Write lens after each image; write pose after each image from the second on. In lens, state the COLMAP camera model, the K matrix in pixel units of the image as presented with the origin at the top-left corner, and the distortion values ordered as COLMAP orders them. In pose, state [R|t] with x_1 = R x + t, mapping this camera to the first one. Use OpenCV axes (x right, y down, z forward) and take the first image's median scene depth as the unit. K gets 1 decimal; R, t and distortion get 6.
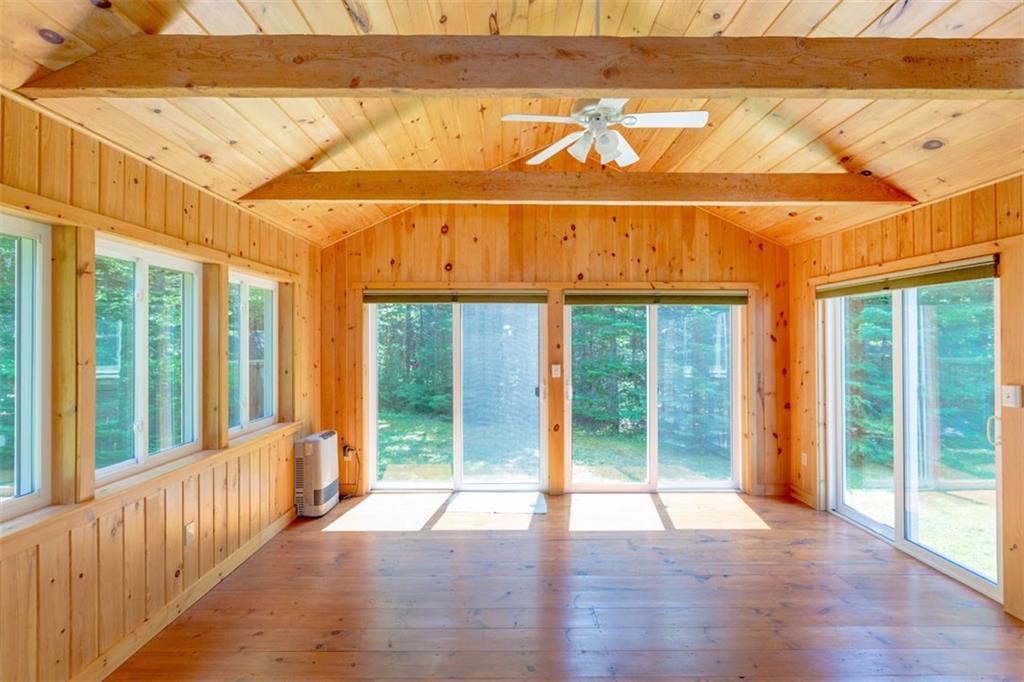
lens RADIAL K [[458.8, 0, 509.3], [0, 458.8, 337.8], [0, 0, 1]] dist [-0.000216, 0.000700]
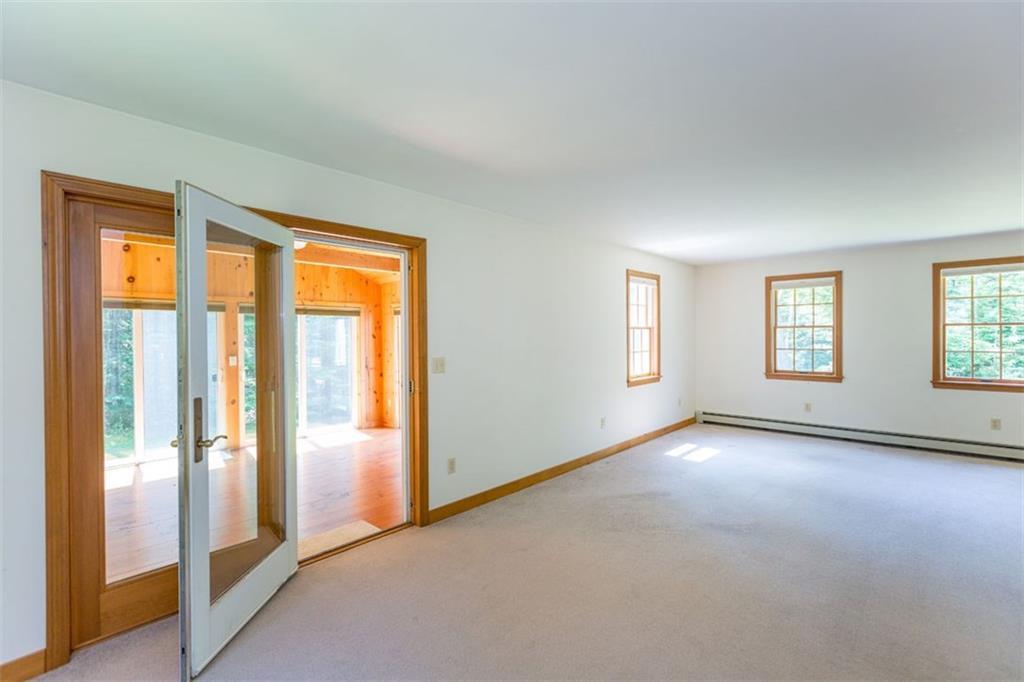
lens RADIAL K [[458.8, 0, 509.3], [0, 458.8, 337.8], [0, 0, 1]] dist [-0.000216, 0.000700]
pose [[0.683365, -0.009629, 0.730014, -0.338552], [0.005671, 0.999953, 0.007880, -0.004090], [-0.730055, -0.001245, 0.683387, -0.555516]]
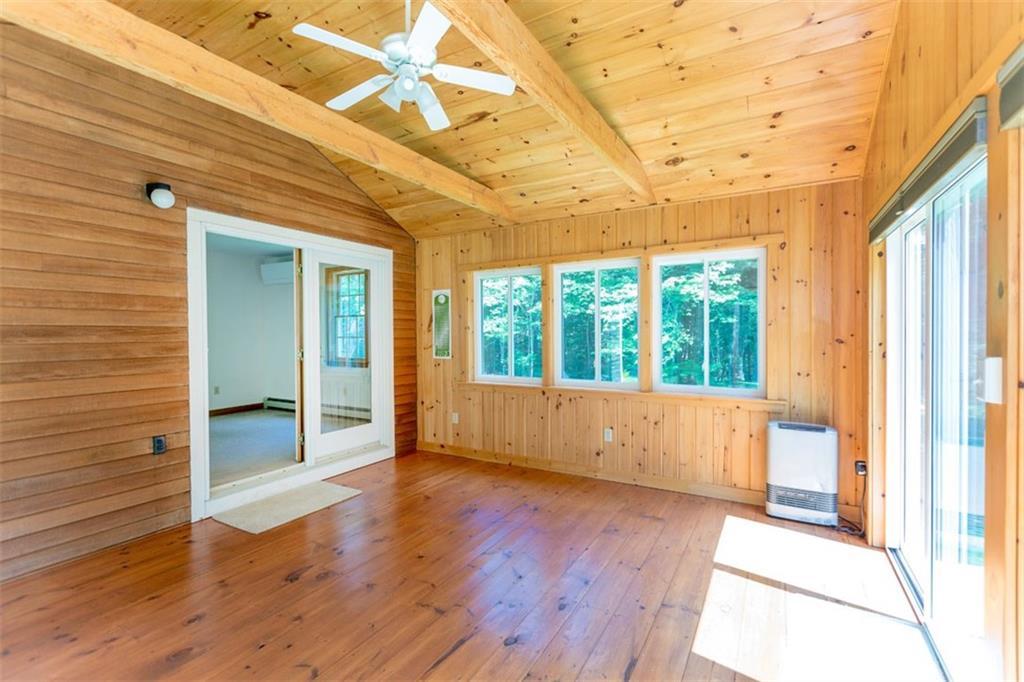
lens RADIAL K [[458.8, 0, 509.3], [0, 458.8, 337.8], [0, 0, 1]] dist [-0.000216, 0.000700]
pose [[-0.514768, 0.015089, -0.857197, 0.494857], [0.010266, 0.999882, 0.011435, 0.040973], [0.857268, -0.002914, -0.514862, 0.907106]]
